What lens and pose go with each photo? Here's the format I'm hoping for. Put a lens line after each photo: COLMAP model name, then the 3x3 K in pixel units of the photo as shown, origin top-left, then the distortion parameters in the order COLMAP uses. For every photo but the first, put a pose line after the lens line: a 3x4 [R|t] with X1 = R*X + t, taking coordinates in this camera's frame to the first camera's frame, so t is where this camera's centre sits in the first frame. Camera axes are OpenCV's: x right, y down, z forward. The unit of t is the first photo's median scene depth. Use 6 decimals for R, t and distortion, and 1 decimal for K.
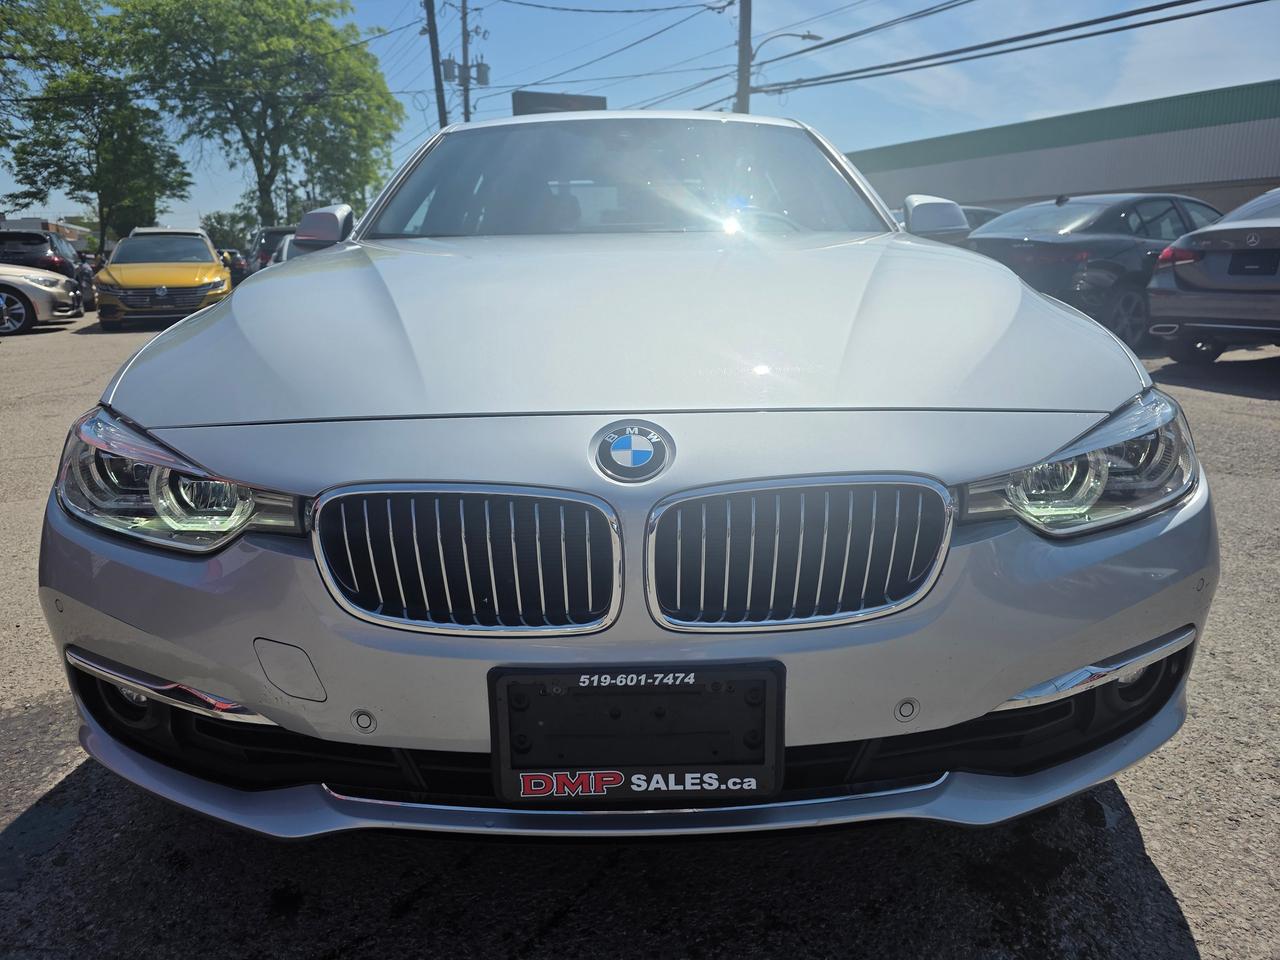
lens RADIAL K [[876.9, 0, 644.4], [0, 876.9, 498.0], [0, 0, 1]] dist [0.045739, -0.043931]
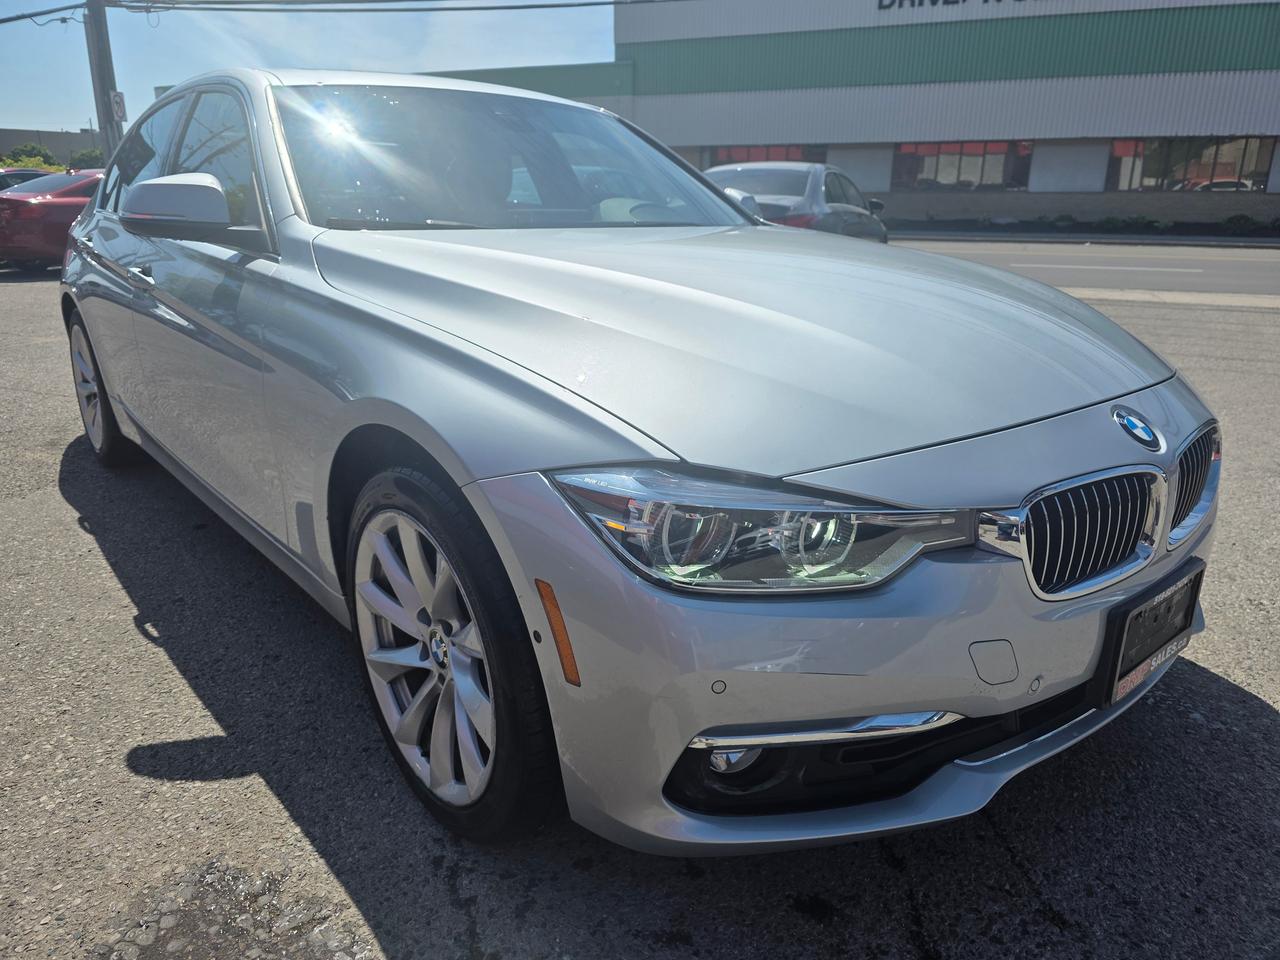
lens RADIAL K [[868.3, 0, 640.0], [0, 868.3, 480.0], [0, 0, 1]] dist [0.060182, -0.048844]
pose [[0.768992, -0.172544, 0.615532, -1.151062], [0.146519, 0.984825, 0.093016, -0.170322], [-0.622241, 0.018659, 0.782604, 0.324534]]
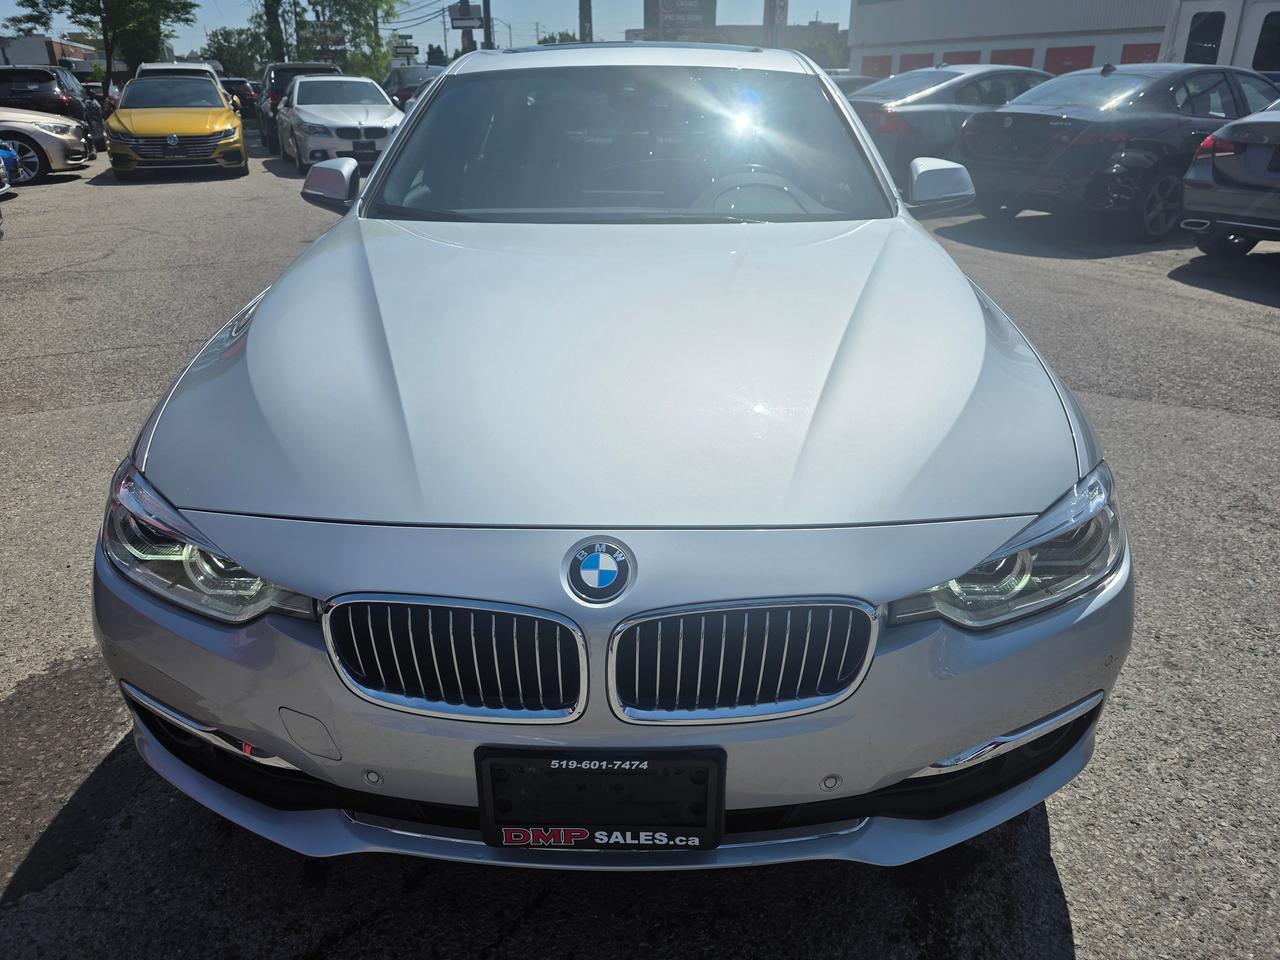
lens RADIAL K [[871.1, 0, 640.0], [0, 871.1, 480.0], [0, 0, 1]] dist [0.053005, -0.048918]
pose [[0.999348, 0.025520, -0.025533, 0.051903], [-0.021032, 0.986441, 0.162762, -0.283273], [0.029341, -0.162119, 0.986335, -0.079884]]
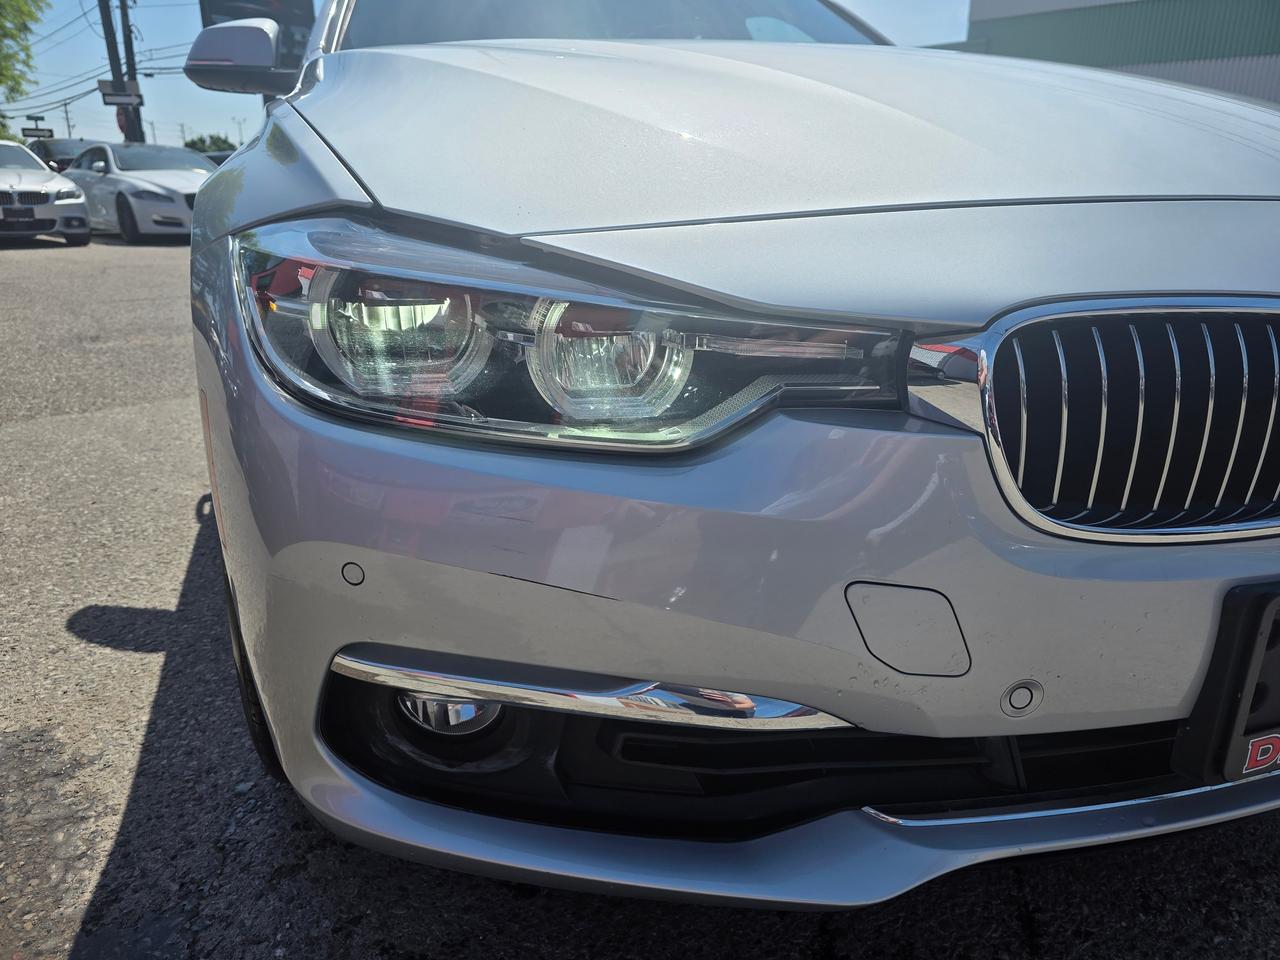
lens RADIAL K [[871.1, 0, 640.0], [0, 871.1, 480.0], [0, 0, 1]] dist [0.053005, -0.048918]
pose [[0.947073, -0.073529, 0.312483, -0.614523], [0.059211, 0.996725, 0.055078, 0.041301], [-0.315510, -0.033661, 0.948325, 0.411859]]
